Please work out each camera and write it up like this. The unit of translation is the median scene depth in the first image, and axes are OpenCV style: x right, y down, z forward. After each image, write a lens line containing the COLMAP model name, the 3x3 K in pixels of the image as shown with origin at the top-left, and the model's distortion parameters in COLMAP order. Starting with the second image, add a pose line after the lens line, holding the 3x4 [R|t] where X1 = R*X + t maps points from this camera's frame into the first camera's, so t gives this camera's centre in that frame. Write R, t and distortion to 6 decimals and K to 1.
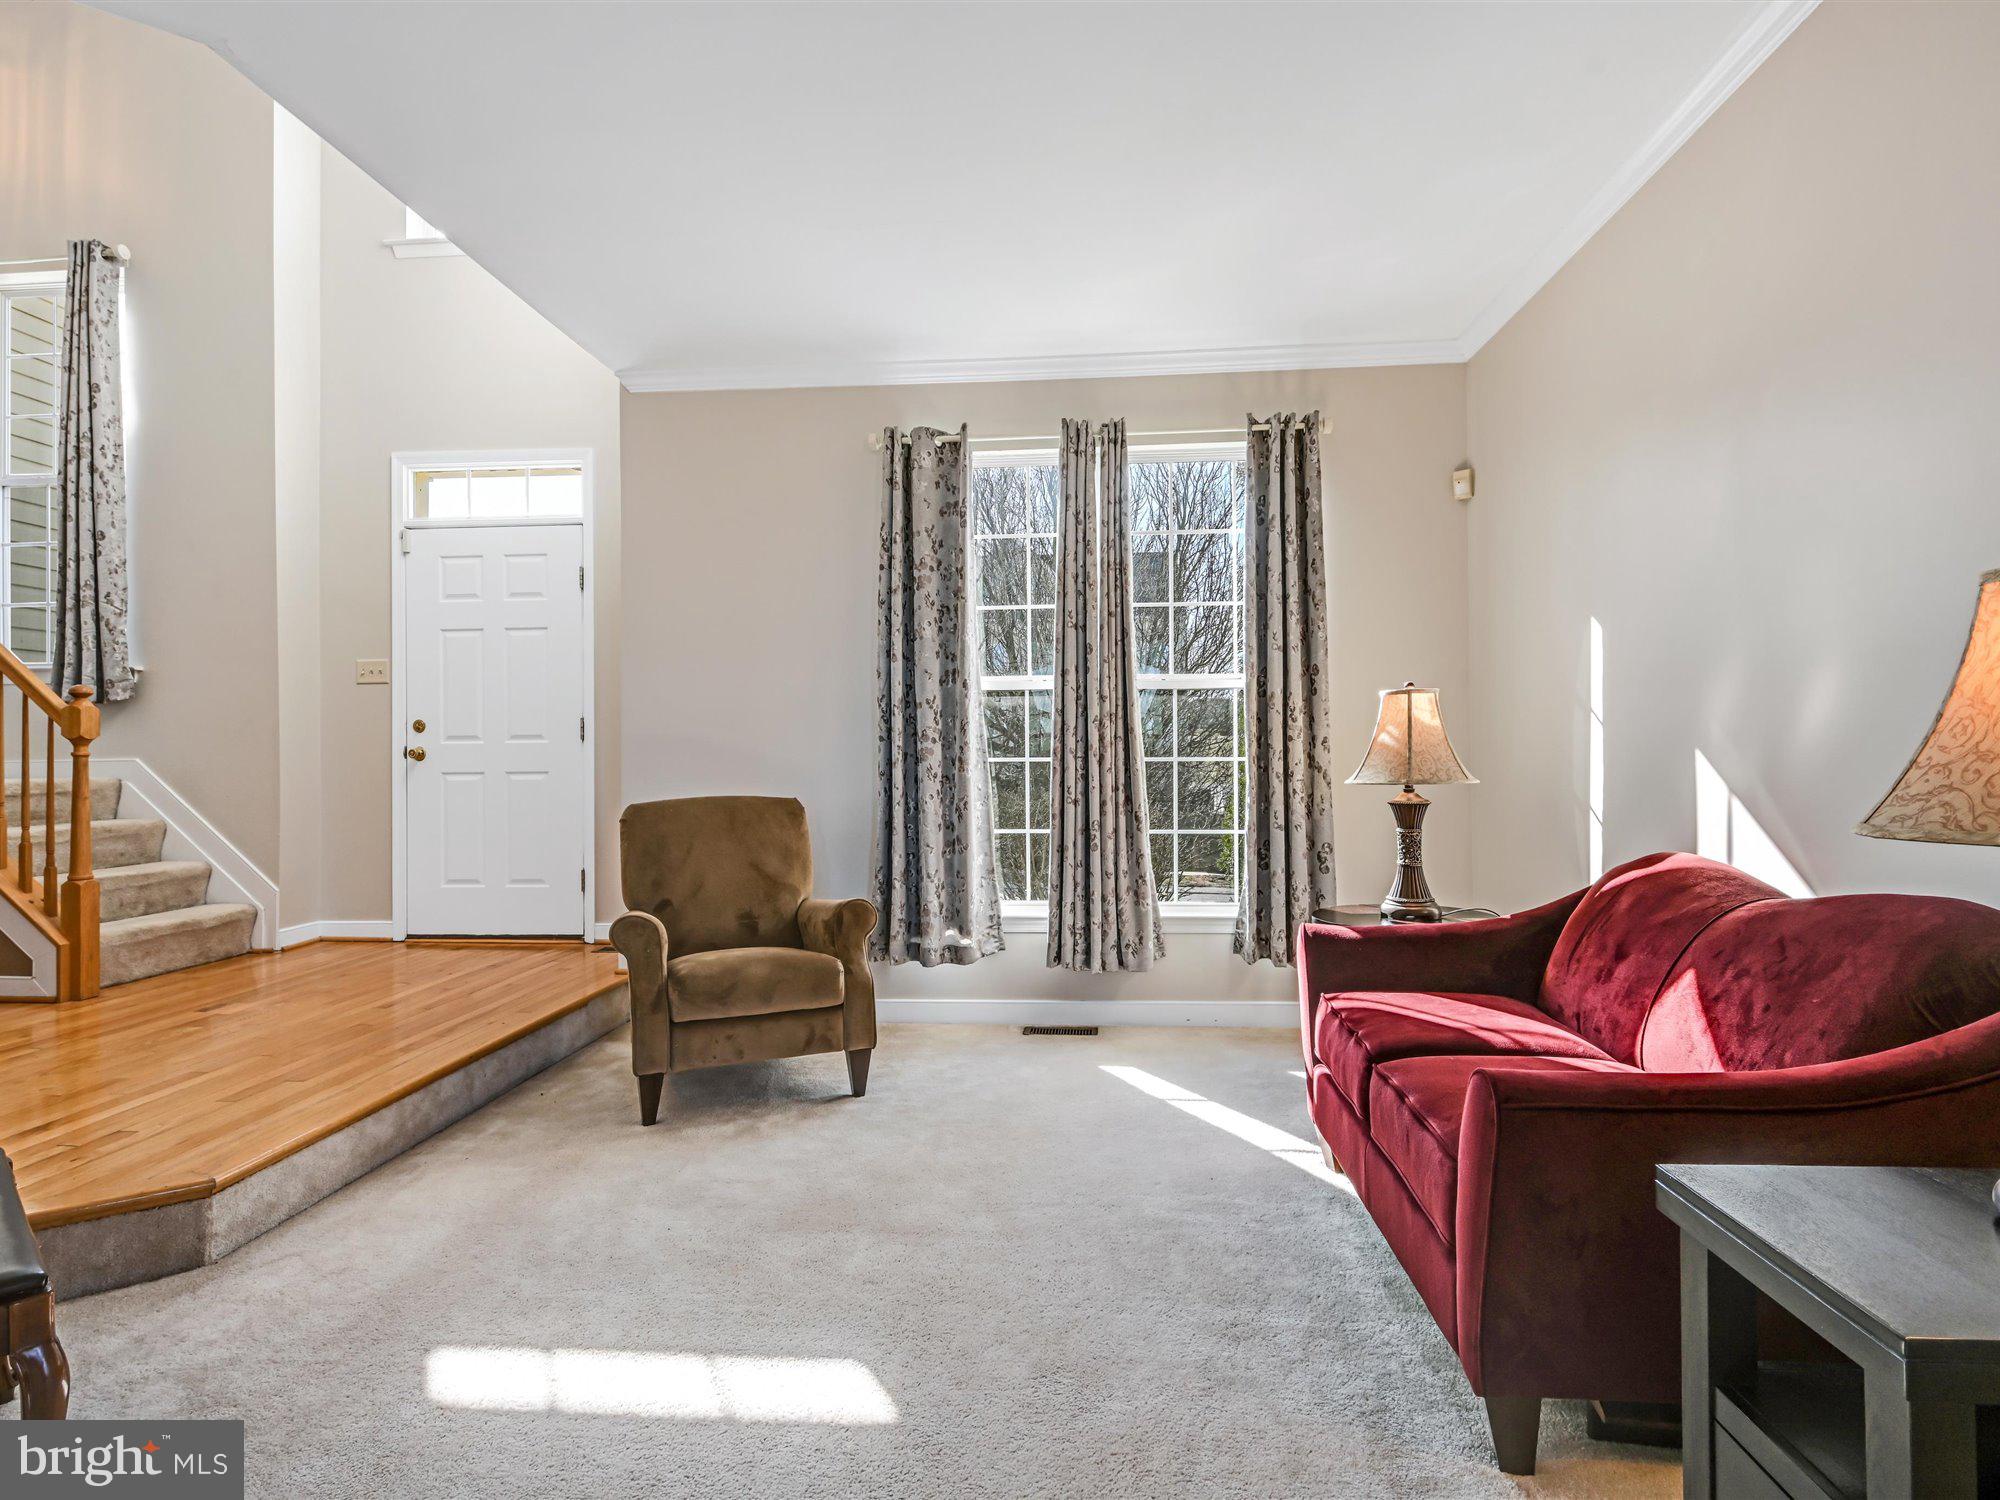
lens RADIAL K [[1097.4, 0, 1000.8], [0, 1097.4, 745.4], [0, 0, 1]] dist [-0.002924, -0.000176]
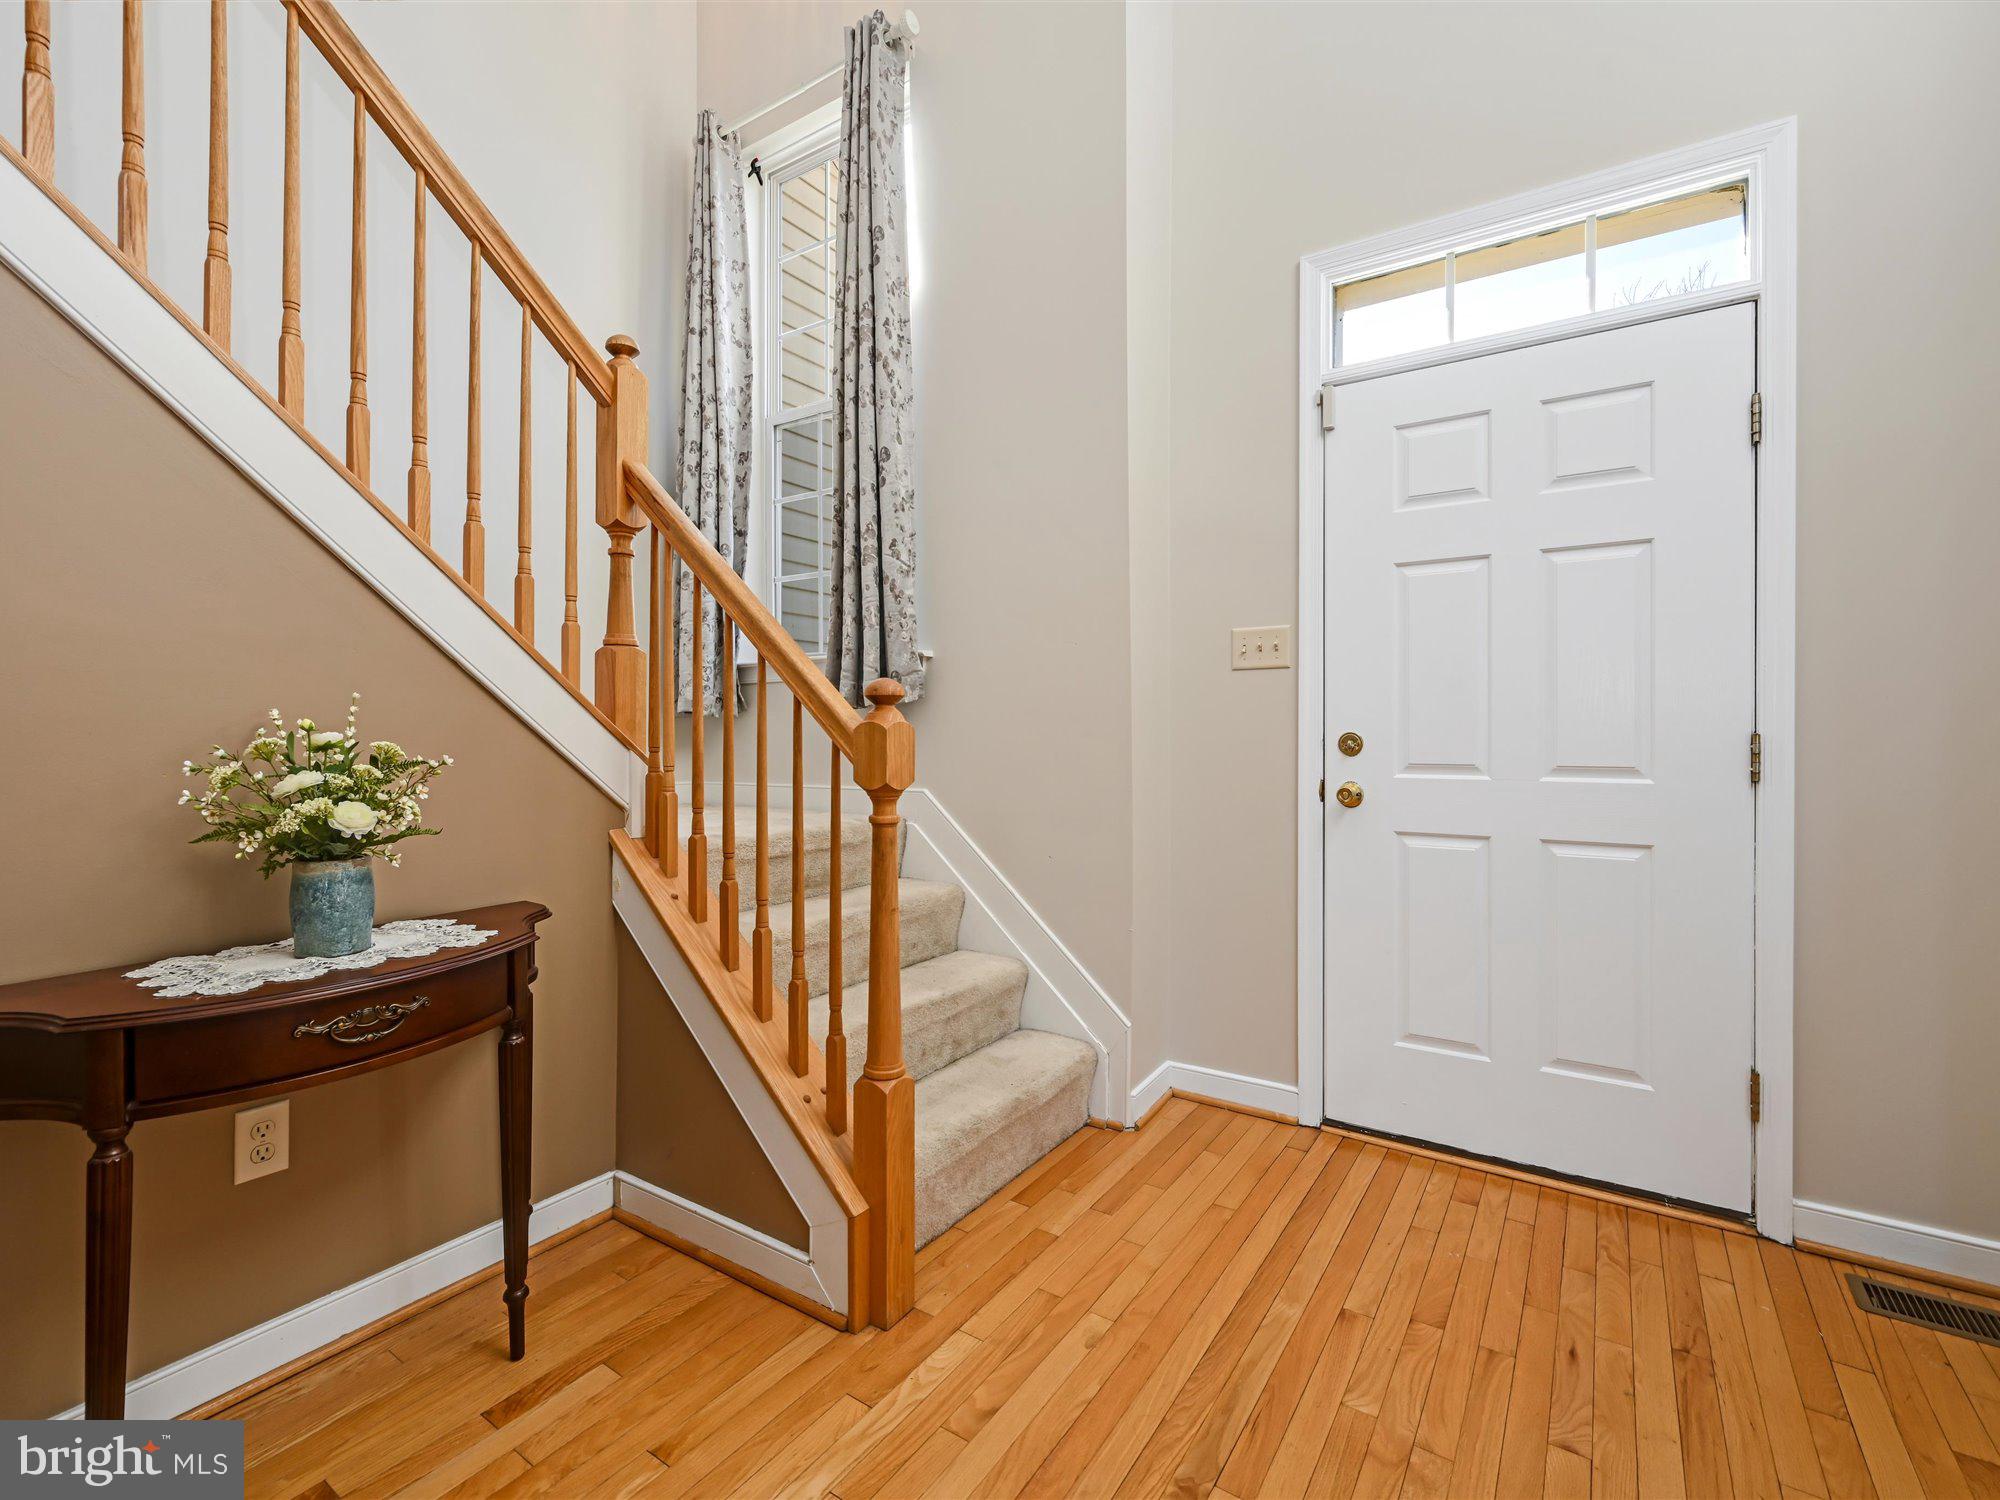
lens RADIAL K [[925.0, 0, 999.5], [0, 925.0, 739.1], [0, 0, 1]] dist [-0.002959, 0.000696]
pose [[0.871366, 0.011530, -0.490499, -0.483441], [-0.002772, 0.999824, 0.018577, -0.029856], [0.490626, -0.014828, 0.871244, 0.542061]]
